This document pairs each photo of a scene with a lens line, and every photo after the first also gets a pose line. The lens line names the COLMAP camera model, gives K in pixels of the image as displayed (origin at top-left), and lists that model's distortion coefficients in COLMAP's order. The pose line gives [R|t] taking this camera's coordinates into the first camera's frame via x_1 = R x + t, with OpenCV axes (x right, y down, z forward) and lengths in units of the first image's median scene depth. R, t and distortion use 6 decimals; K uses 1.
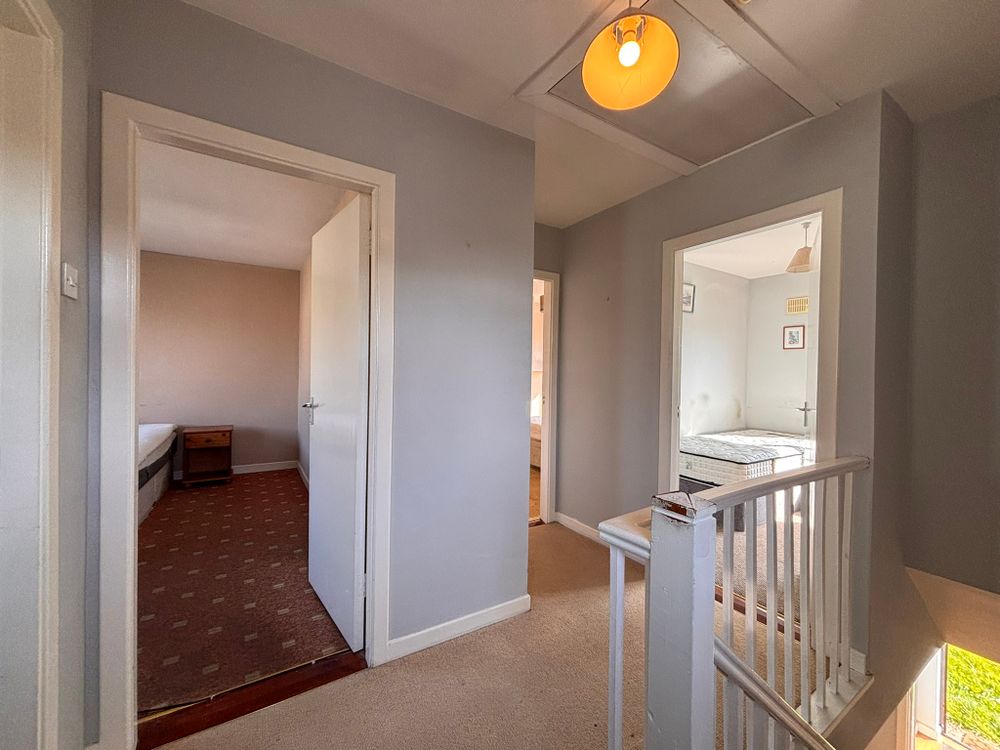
lens RADIAL K [[402.2, 0, 503.8], [0, 402.2, 377.5], [0, 0, 1]] dist [-0.000726, -0.000449]
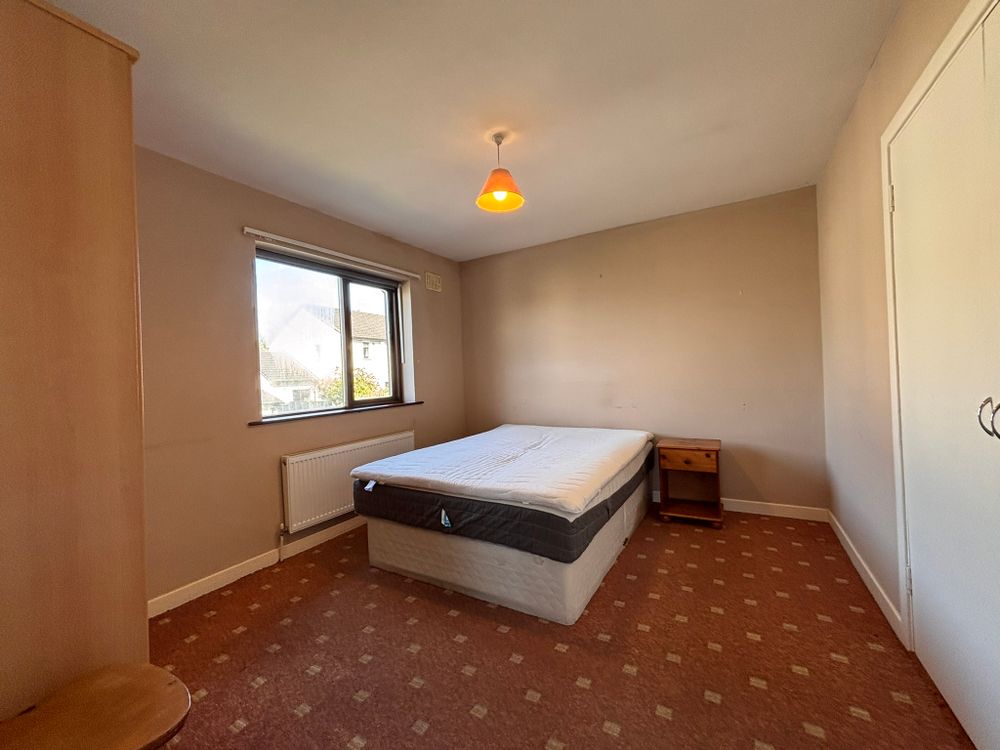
lens RADIAL K [[402.2, 0, 503.8], [0, 402.2, 377.5], [0, 0, 1]] dist [-0.000726, -0.000449]
pose [[0.464930, -0.029272, -0.884864, -0.249014], [0.038300, 0.999183, -0.012930, 0.008191], [0.884519, -0.027878, 0.465671, 0.377503]]
